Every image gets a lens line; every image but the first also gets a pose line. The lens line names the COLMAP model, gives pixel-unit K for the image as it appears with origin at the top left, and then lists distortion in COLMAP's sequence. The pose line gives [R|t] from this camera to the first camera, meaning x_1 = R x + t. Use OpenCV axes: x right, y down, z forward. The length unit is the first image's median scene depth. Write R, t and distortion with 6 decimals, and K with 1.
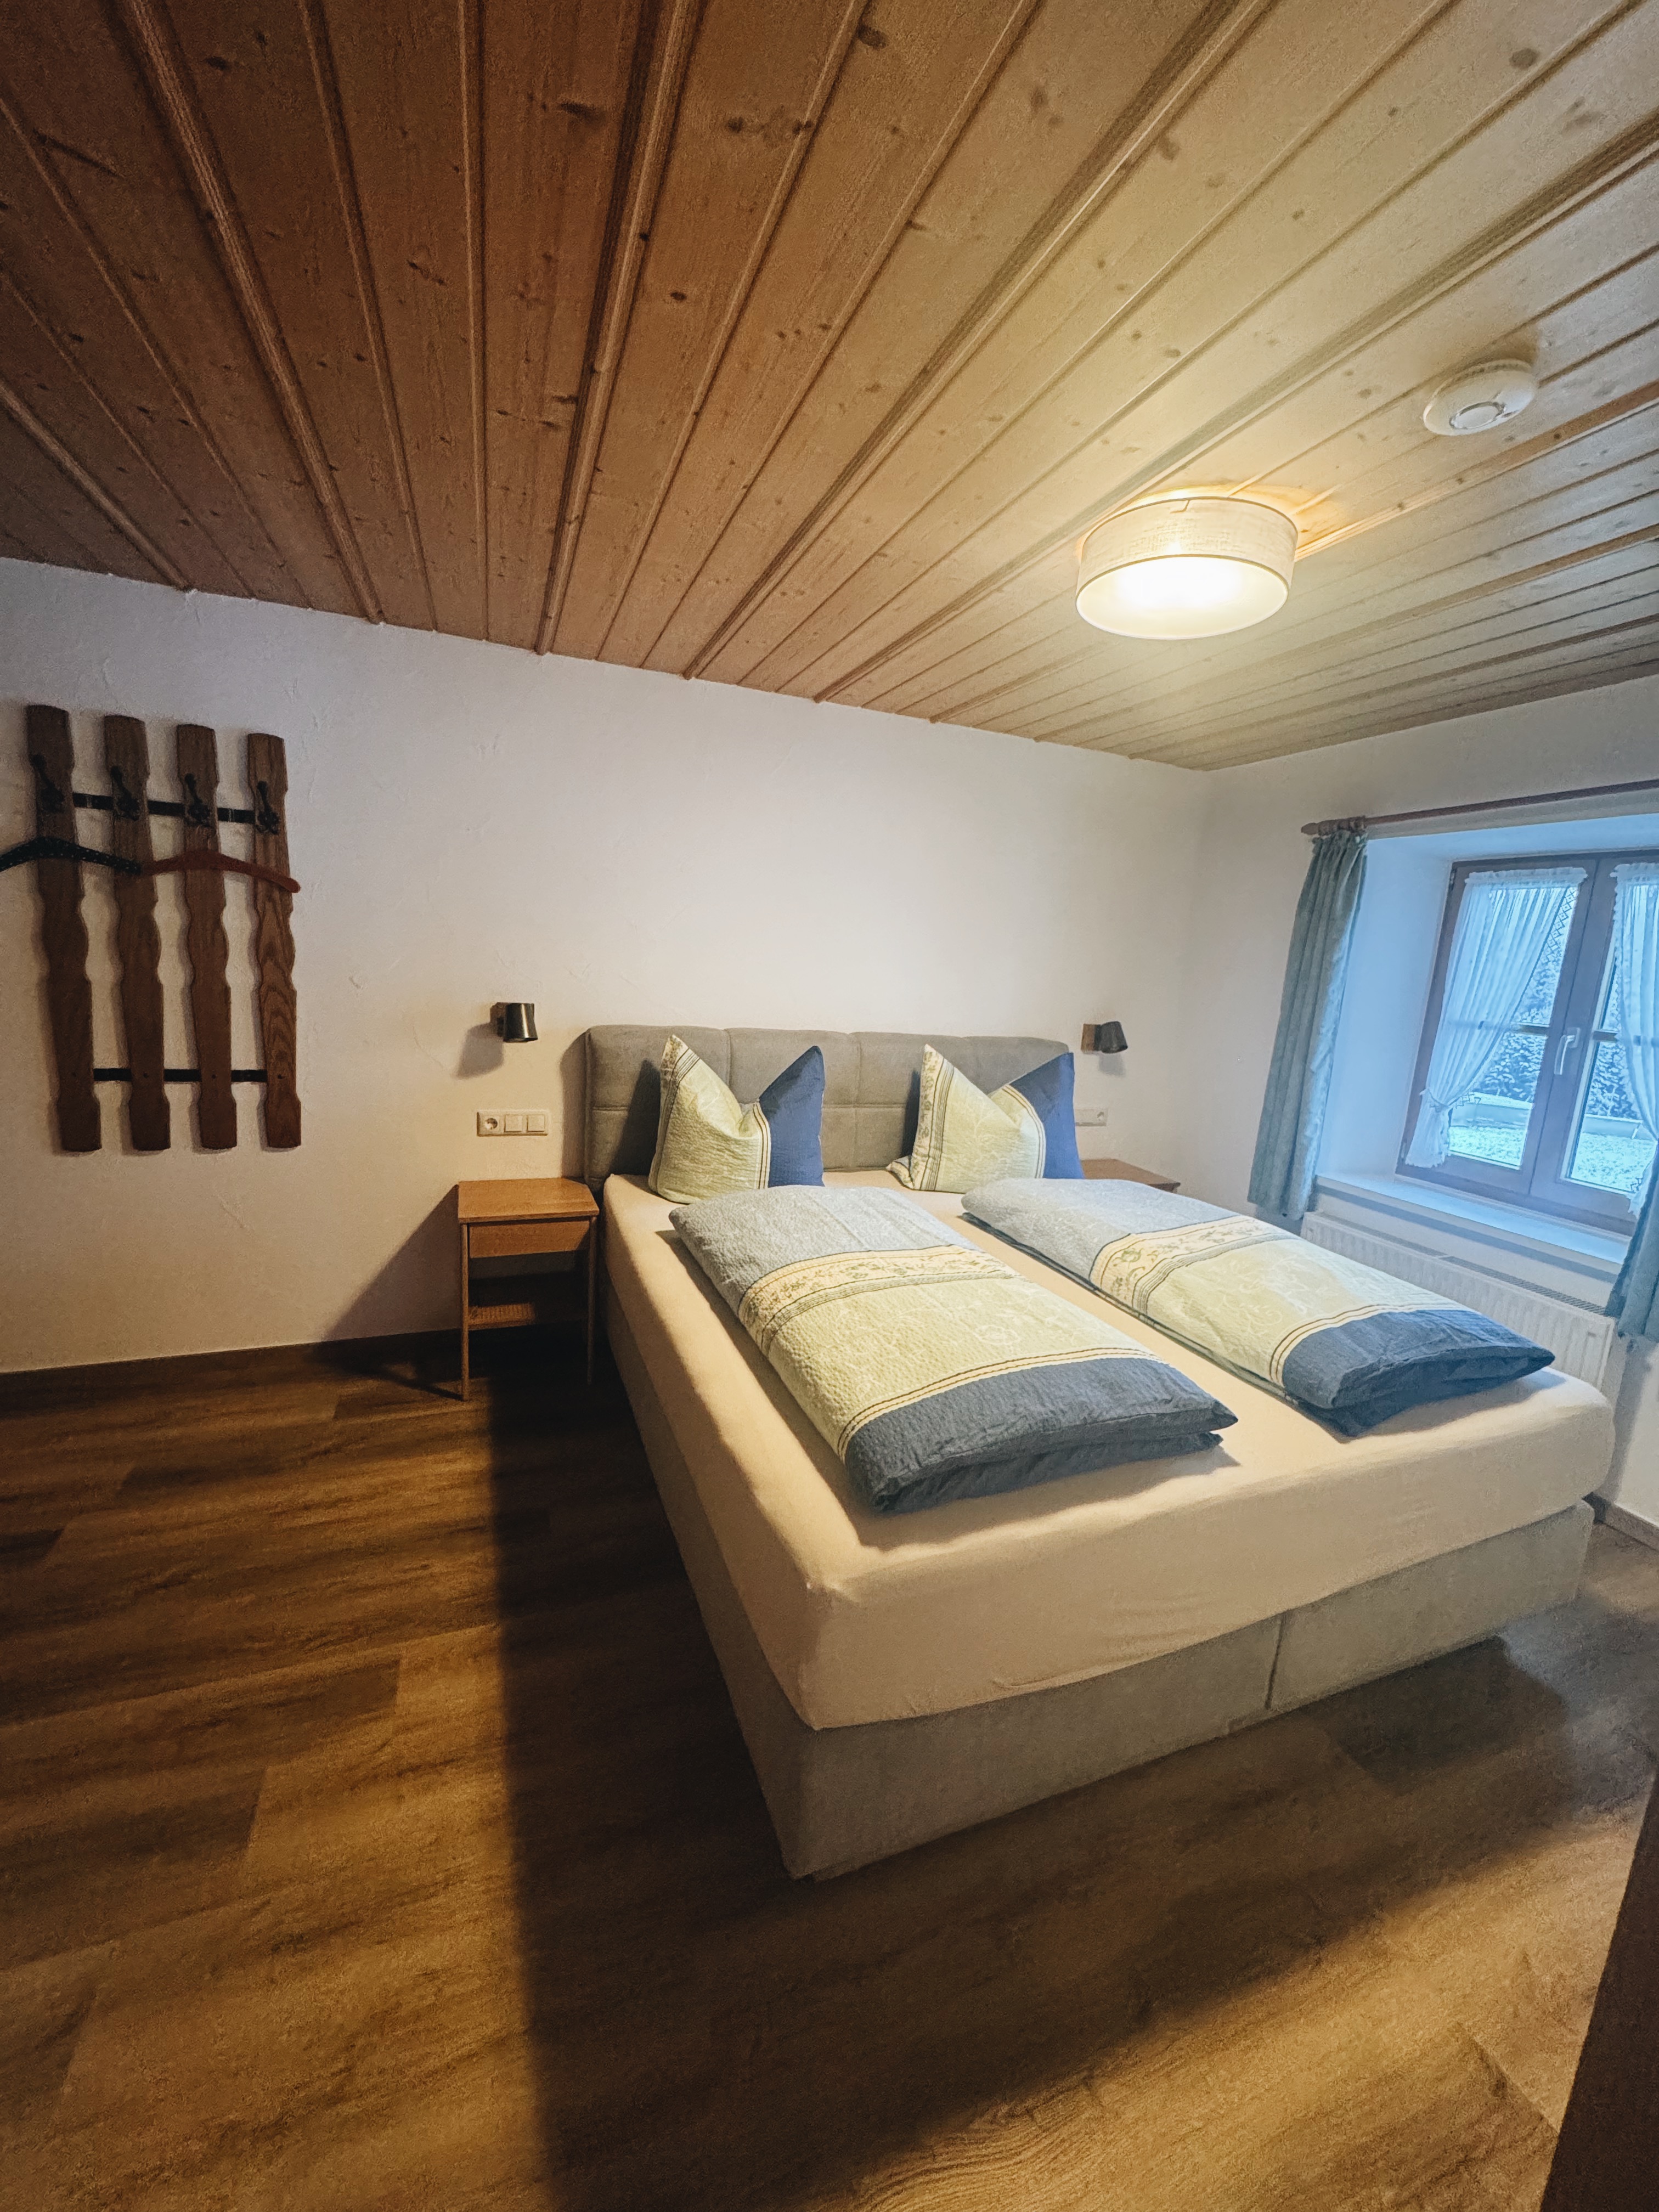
lens RADIAL K [[881.8, 0, 823.0], [0, 881.8, 1108.5], [0, 0, 1]] dist [-0.000711, 0.000221]
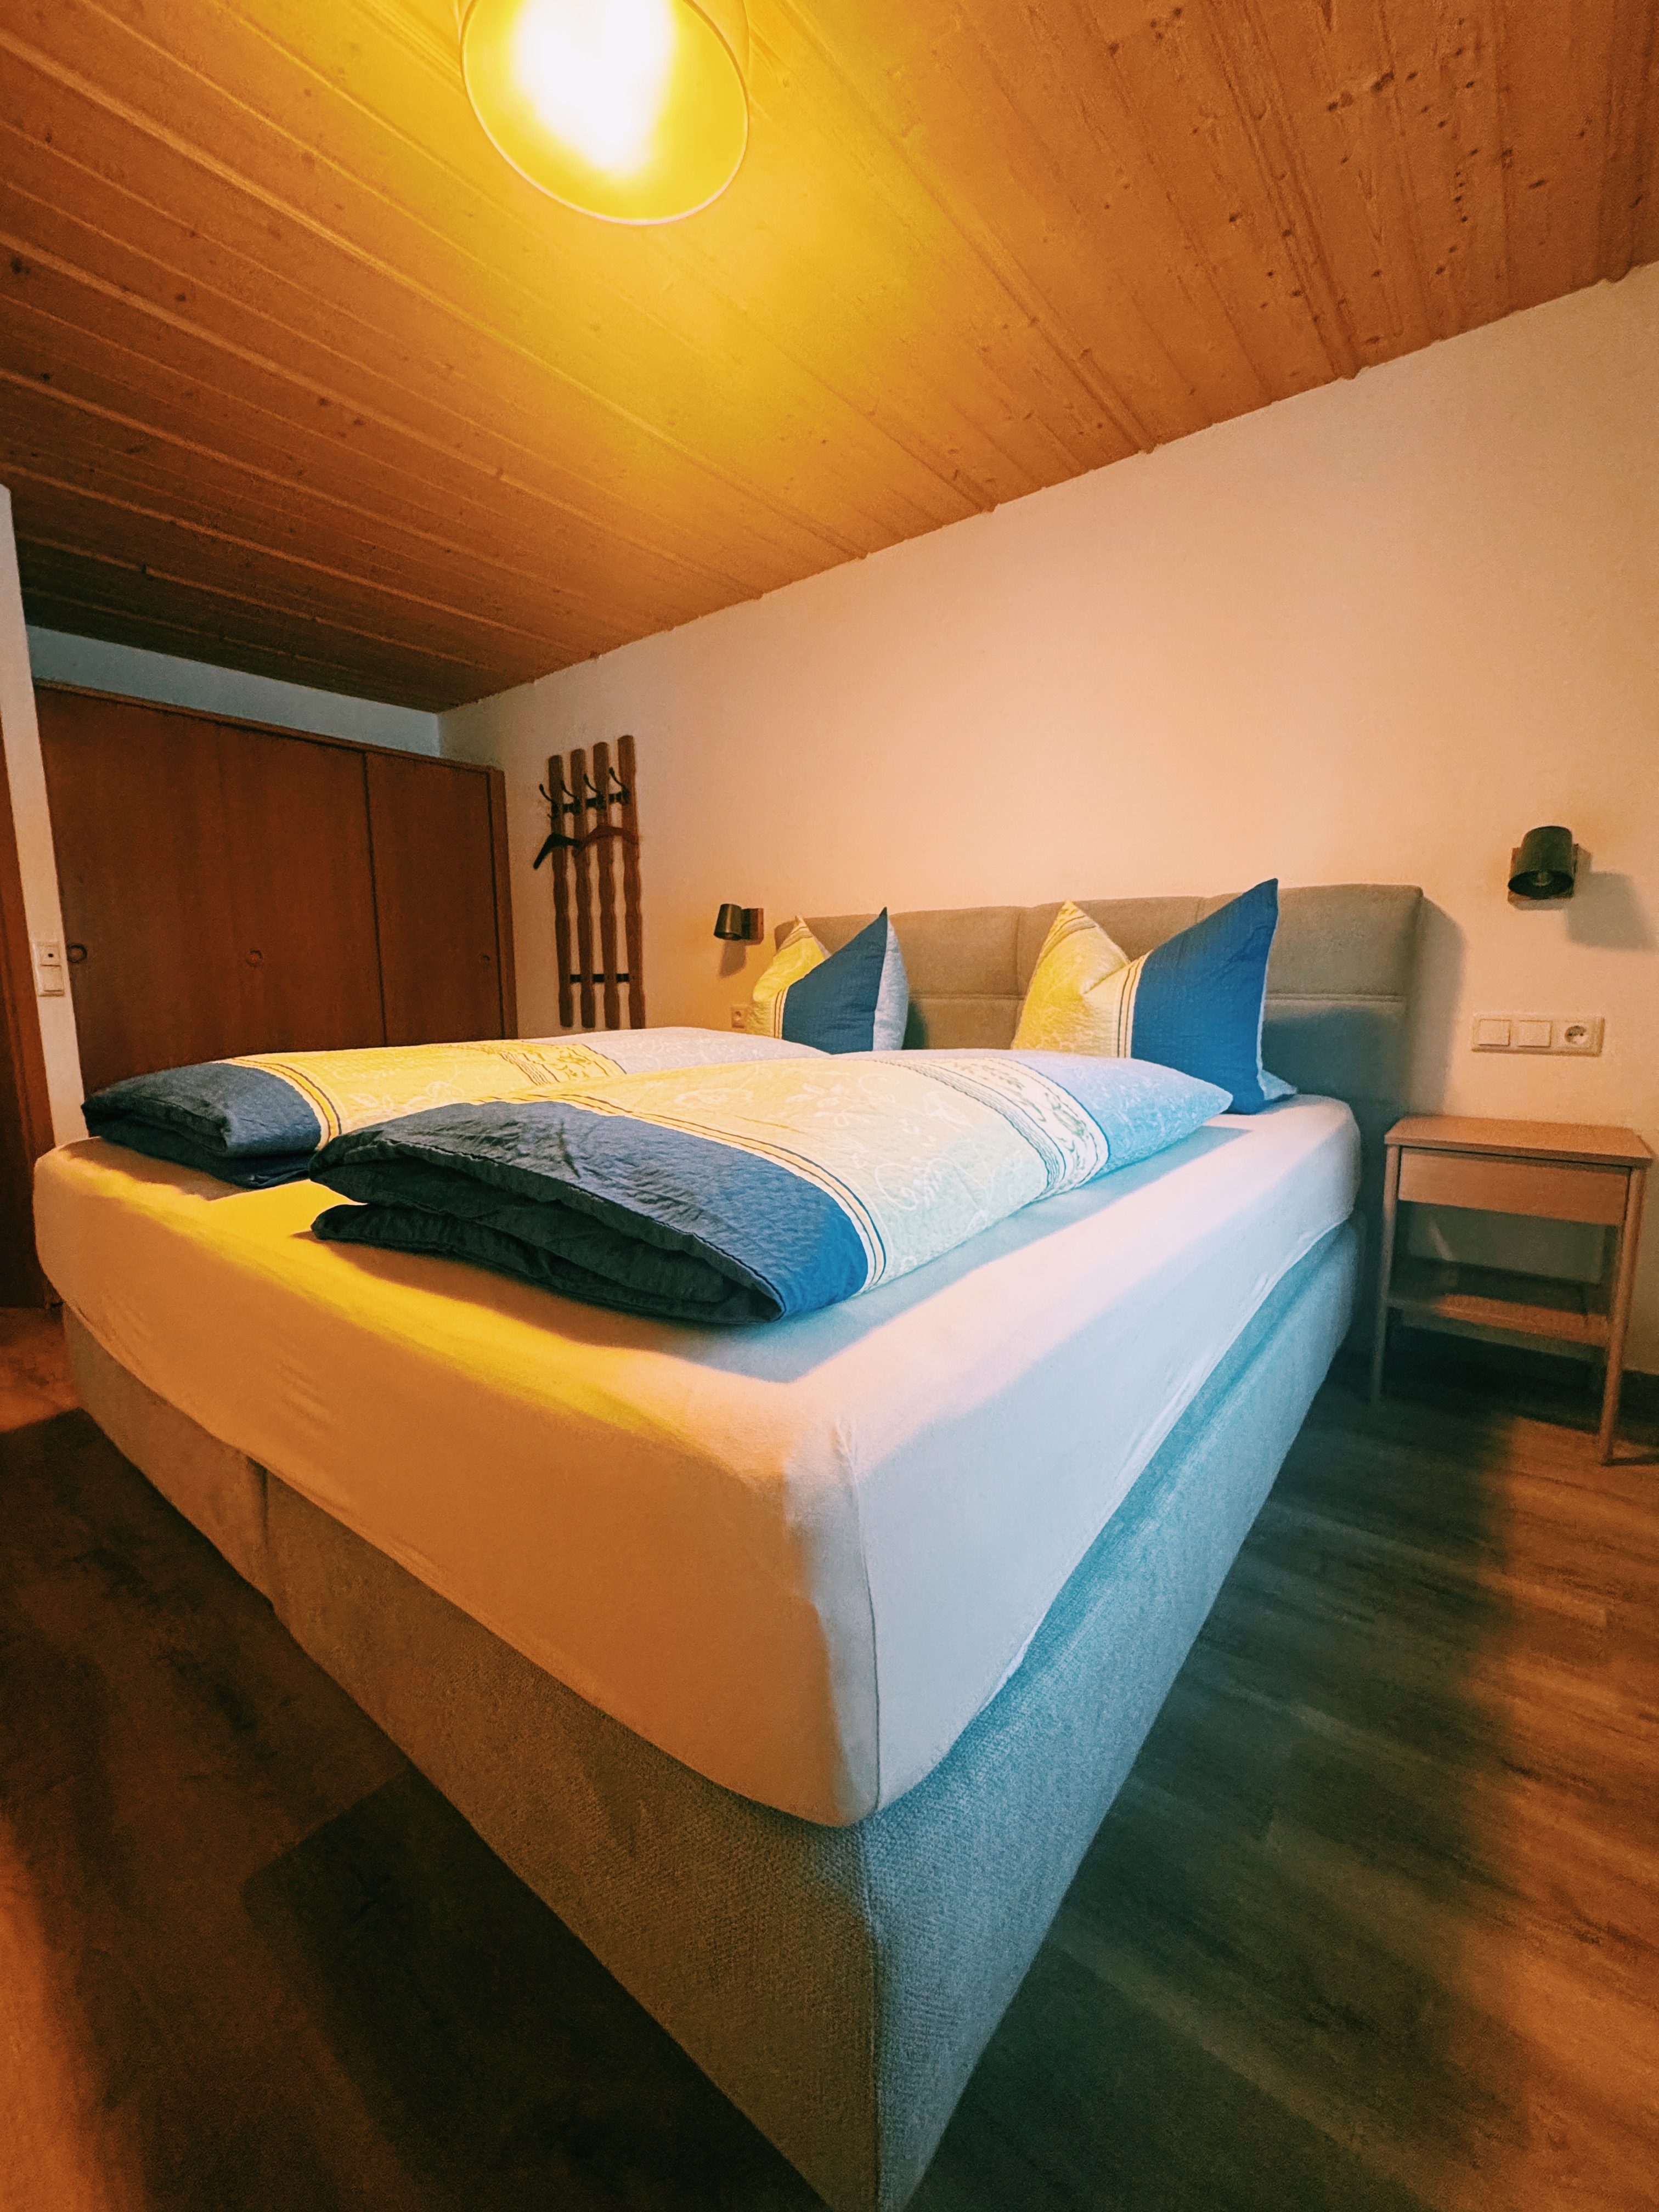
lens RADIAL K [[881.8, 0, 830.6], [0, 881.8, 1101.7], [0, 0, 1]] dist [-0.000711, 0.000221]
pose [[0.502710, 0.046098, -0.863225, 0.811863], [-0.115361, 0.993223, -0.014142, 0.153193], [0.856723, 0.106692, 0.504621, 0.614553]]
